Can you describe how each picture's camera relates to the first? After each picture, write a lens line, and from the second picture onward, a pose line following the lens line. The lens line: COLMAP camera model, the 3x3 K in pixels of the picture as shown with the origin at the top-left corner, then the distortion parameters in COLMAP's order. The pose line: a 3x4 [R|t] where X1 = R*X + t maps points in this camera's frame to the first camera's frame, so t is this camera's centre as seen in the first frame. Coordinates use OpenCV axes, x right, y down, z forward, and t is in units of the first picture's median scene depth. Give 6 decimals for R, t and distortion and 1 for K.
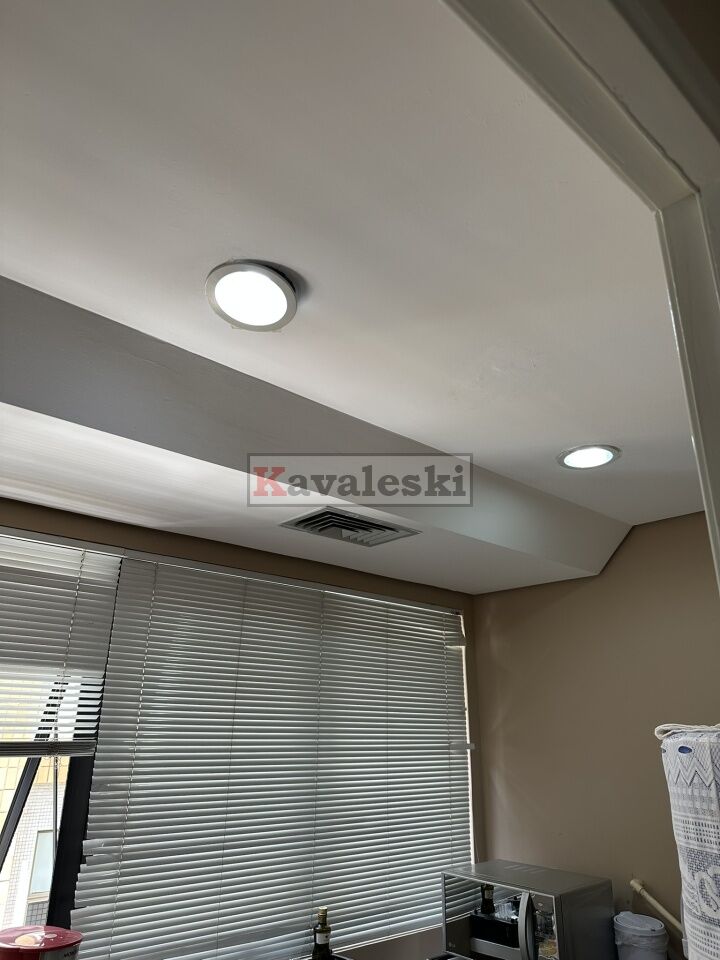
lens RADIAL K [[680.1, 0, 355.0], [0, 680.1, 479.5], [0, 0, 1]] dist [0.044576, -0.057495]
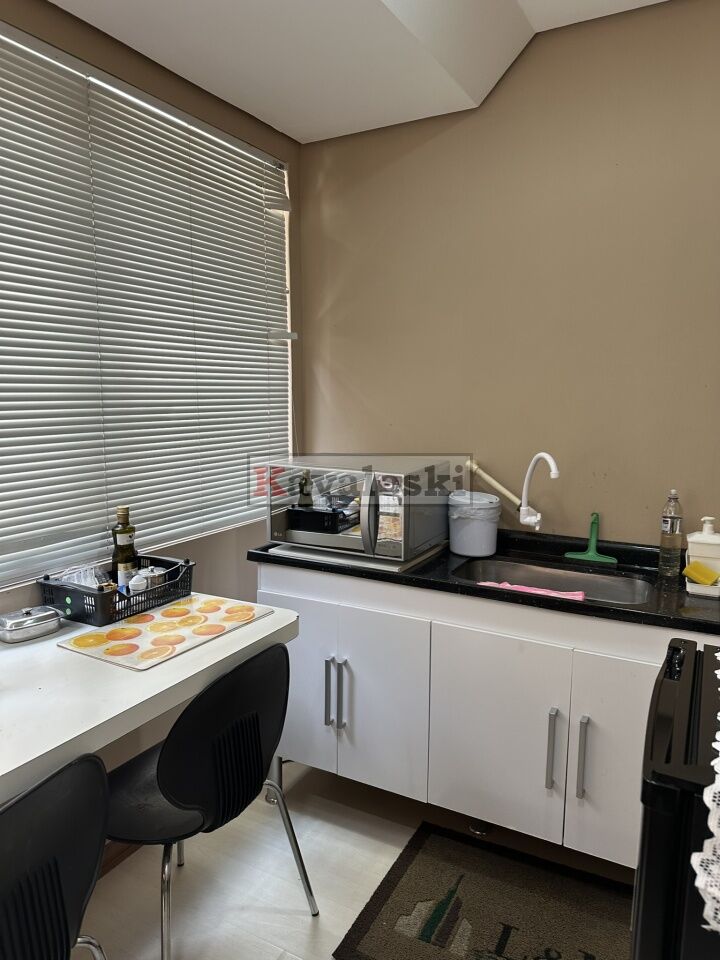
lens RADIAL K [[680.1, 0, 363.1], [0, 680.1, 479.6], [0, 0, 1]] dist [0.044576, -0.057495]
pose [[0.939386, -0.057401, 0.338023, -0.042772], [-0.106812, 0.887831, 0.447602, 0.182112], [-0.325800, -0.456576, 0.827884, 0.232327]]
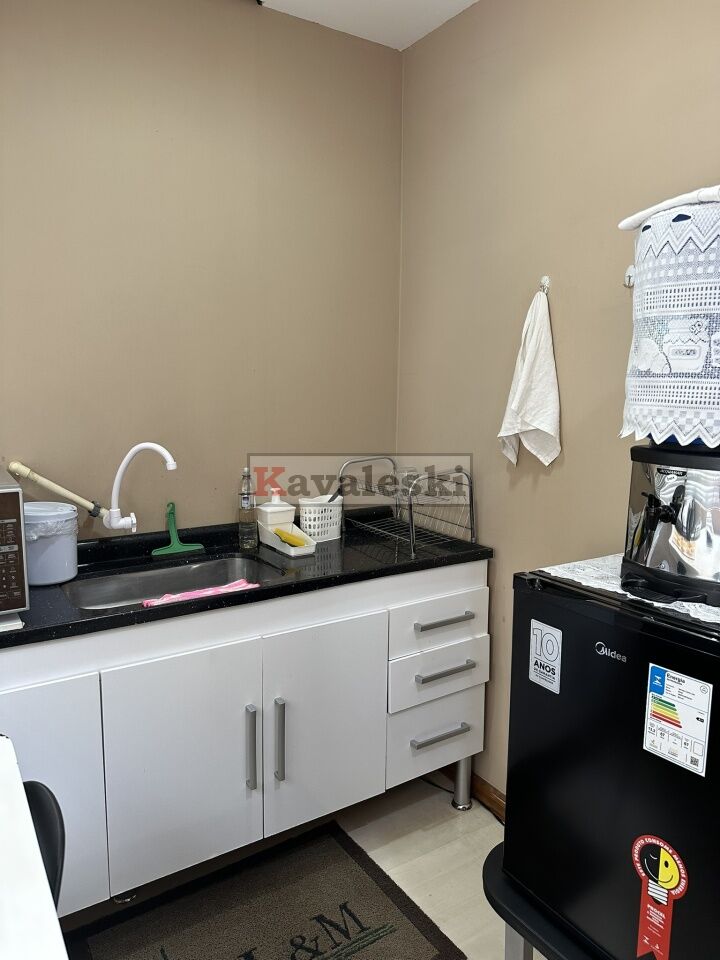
lens RADIAL K [[680.1, 0, 356.4], [0, 680.1, 470.5], [0, 0, 1]] dist [0.044576, -0.057495]
pose [[0.142929, -0.149936, 0.978310, -0.222213], [-0.344225, 0.919219, 0.191170, 0.291431], [-0.927944, -0.364083, 0.079771, 0.536076]]
